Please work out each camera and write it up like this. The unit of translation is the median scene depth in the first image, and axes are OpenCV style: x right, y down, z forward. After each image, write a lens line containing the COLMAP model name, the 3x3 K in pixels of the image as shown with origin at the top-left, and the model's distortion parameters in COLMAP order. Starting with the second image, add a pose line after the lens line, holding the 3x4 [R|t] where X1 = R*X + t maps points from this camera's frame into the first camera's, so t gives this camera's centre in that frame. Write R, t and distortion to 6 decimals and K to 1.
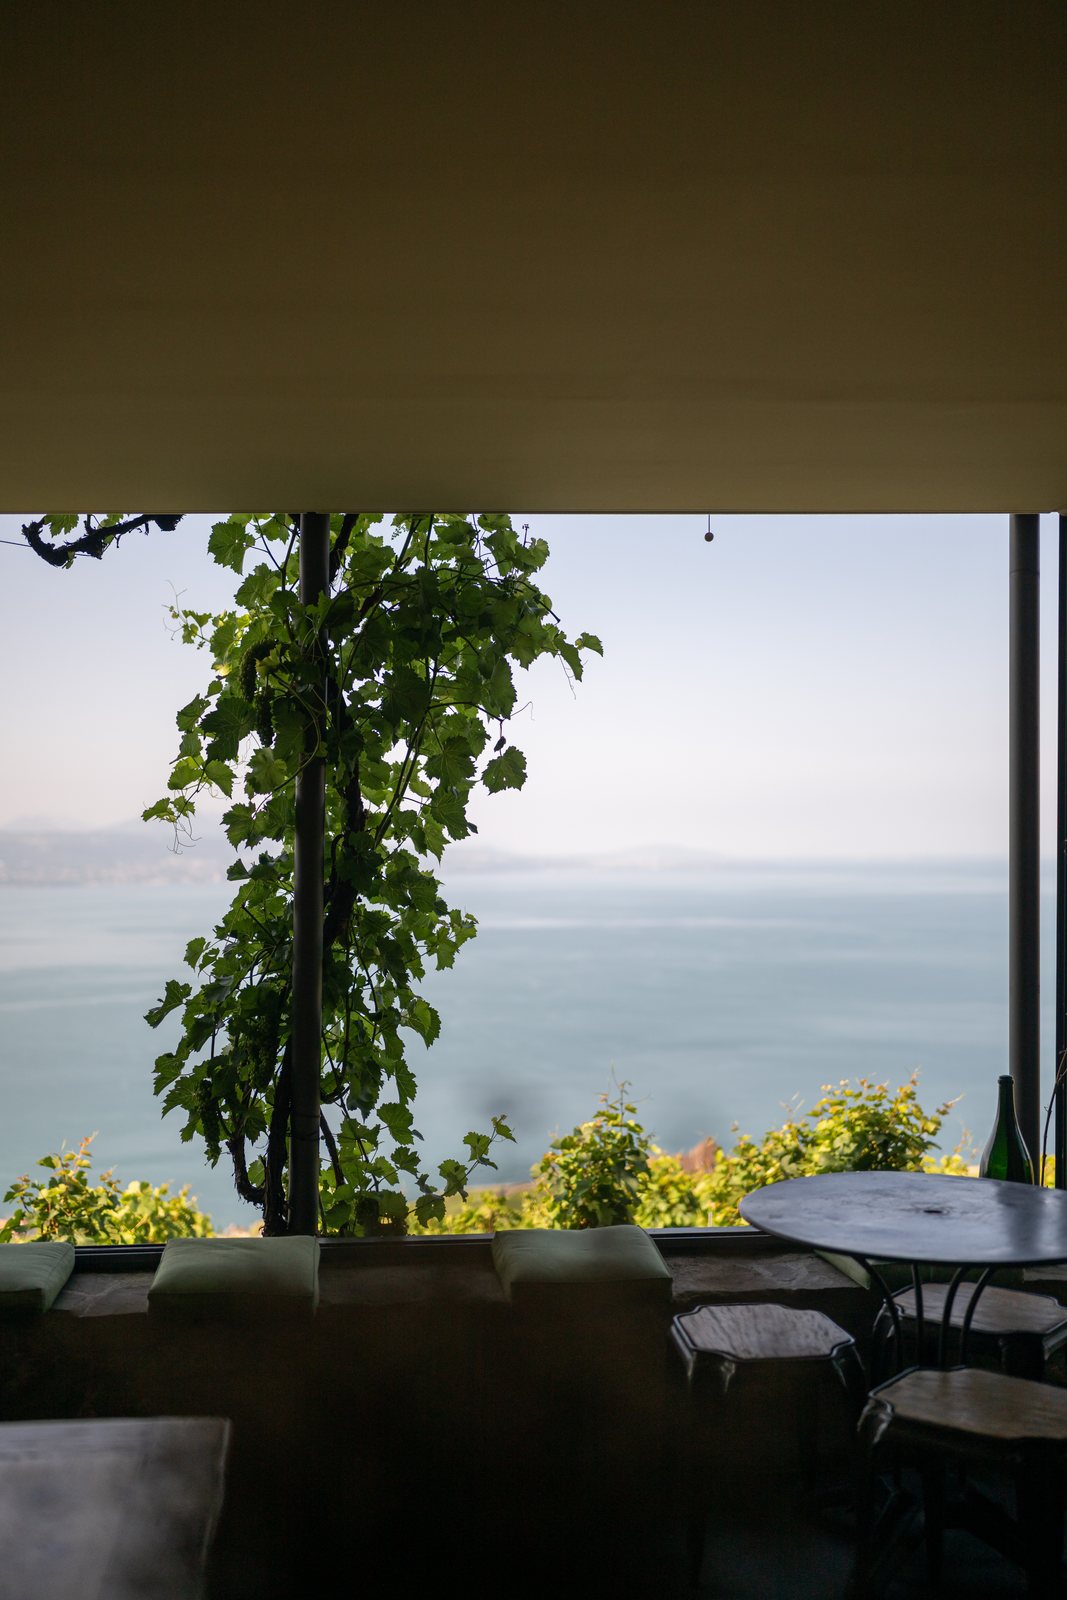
lens RADIAL K [[1620.8, 0, 533.5], [0, 1620.8, 800.0], [0, 0, 1]] dist [0.003514, -0.001464]
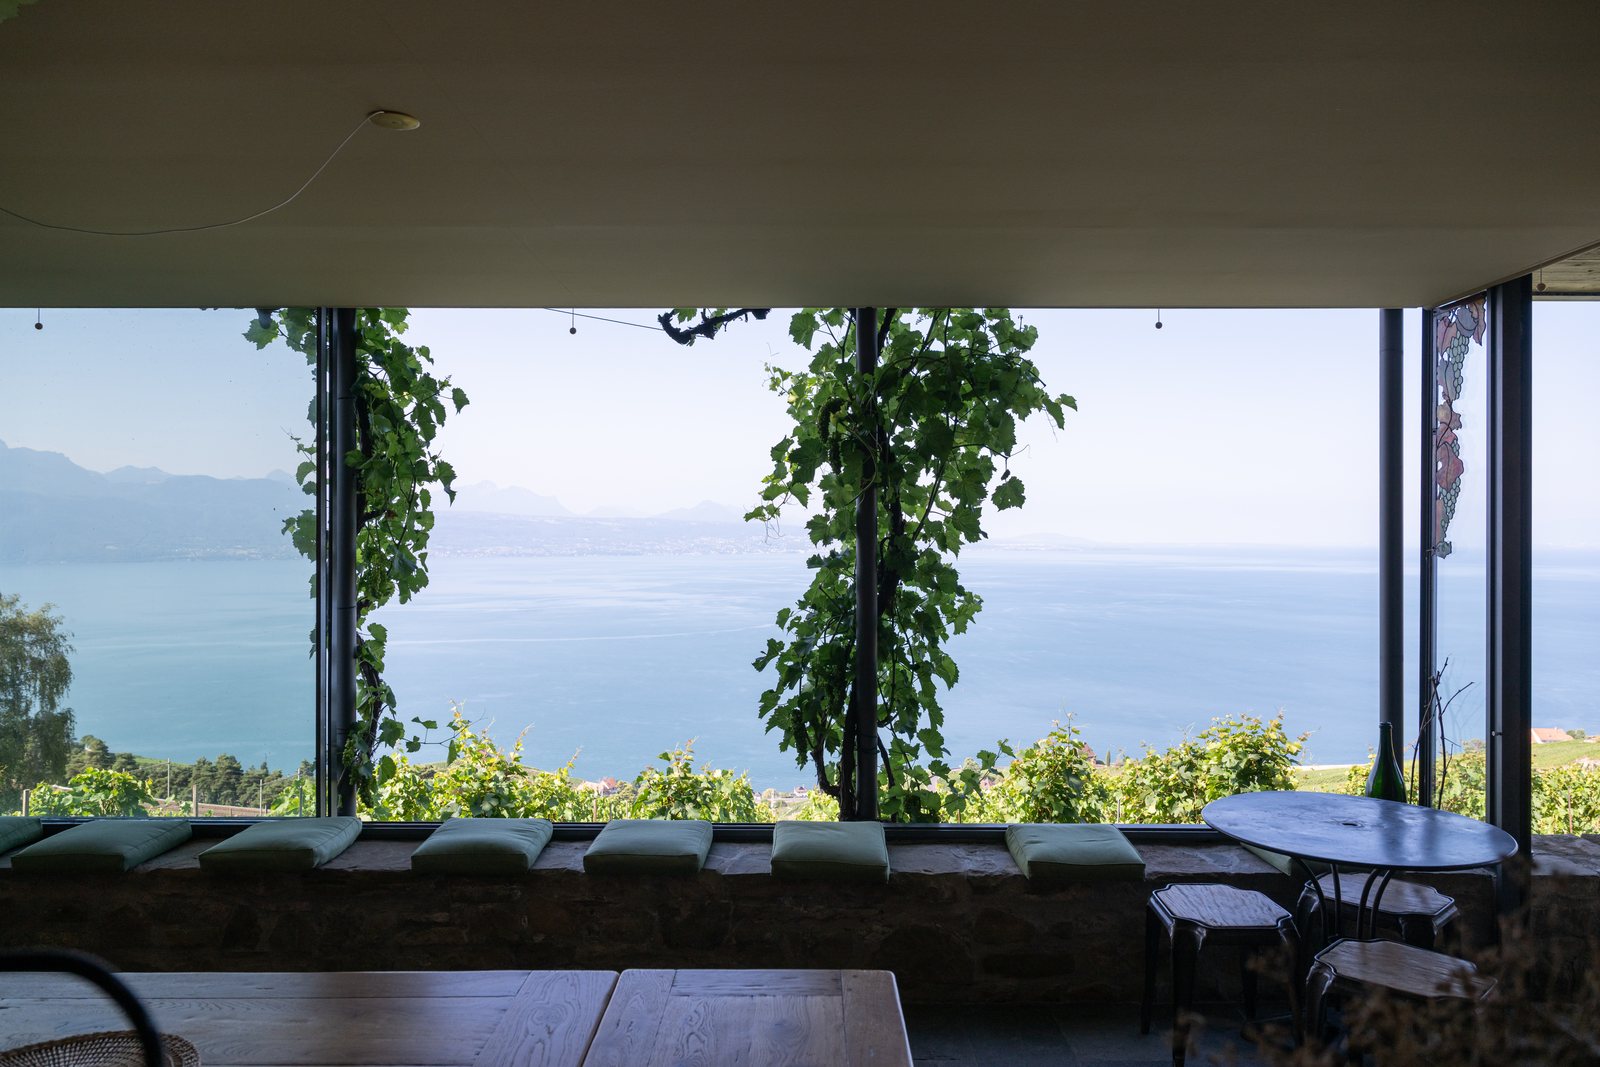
lens RADIAL K [[1095.2, 0, 800.0], [0, 1095.2, 533.5], [0, 0, 1]] dist [-0.003190, 0.000227]
pose [[0.997711, 0.014342, -0.066083, -0.132023], [-0.011456, 0.998973, 0.043840, -0.022850], [0.066643, -0.042983, 0.996851, 0.044639]]
